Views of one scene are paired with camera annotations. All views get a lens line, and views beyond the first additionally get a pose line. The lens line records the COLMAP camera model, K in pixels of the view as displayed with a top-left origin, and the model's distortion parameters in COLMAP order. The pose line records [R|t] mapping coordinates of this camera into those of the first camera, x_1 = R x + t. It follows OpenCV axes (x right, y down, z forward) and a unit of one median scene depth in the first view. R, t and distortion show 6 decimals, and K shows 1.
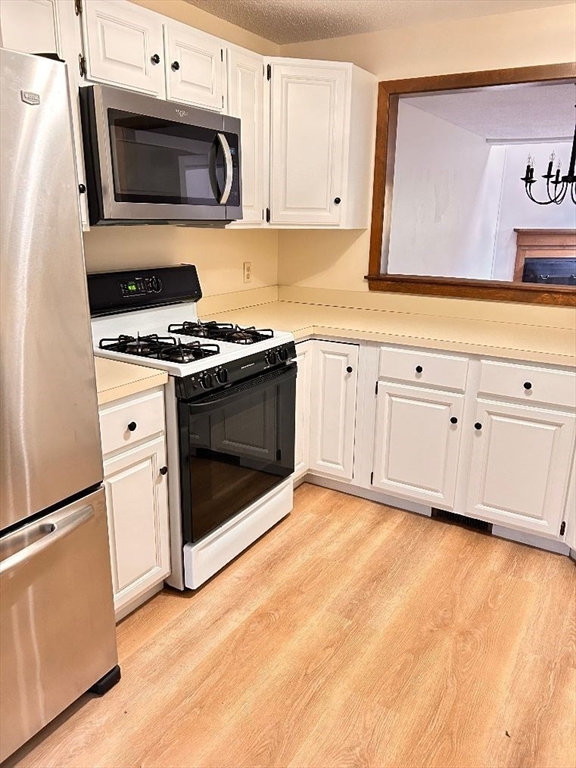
lens RADIAL K [[585.2, 0, 288.0], [0, 585.2, 384.0], [0, 0, 1]] dist [0.065797, -0.089704]
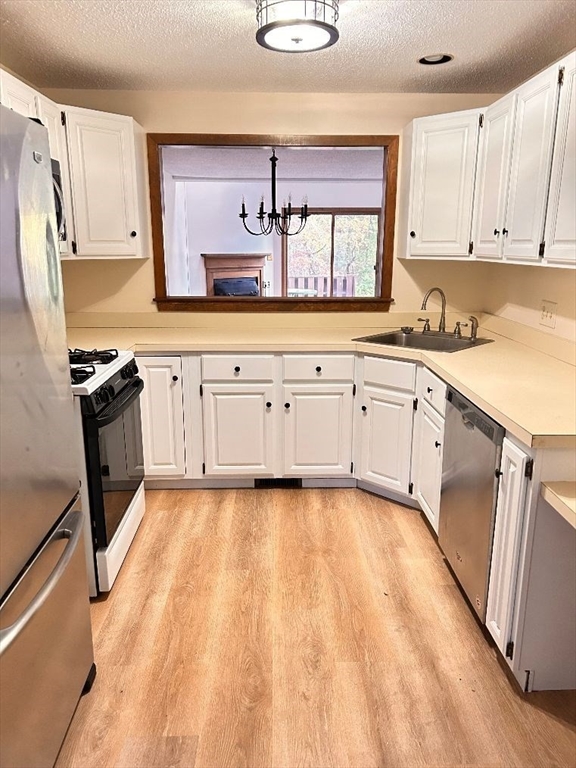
lens RADIAL K [[585.2, 0, 288.0], [0, 585.2, 384.0], [0, 0, 1]] dist [0.065797, -0.089704]
pose [[0.839517, -0.140301, 0.524906, -0.328459], [0.161043, 0.986928, 0.006226, 0.015273], [-0.518918, 0.079306, 0.851137, -0.103878]]
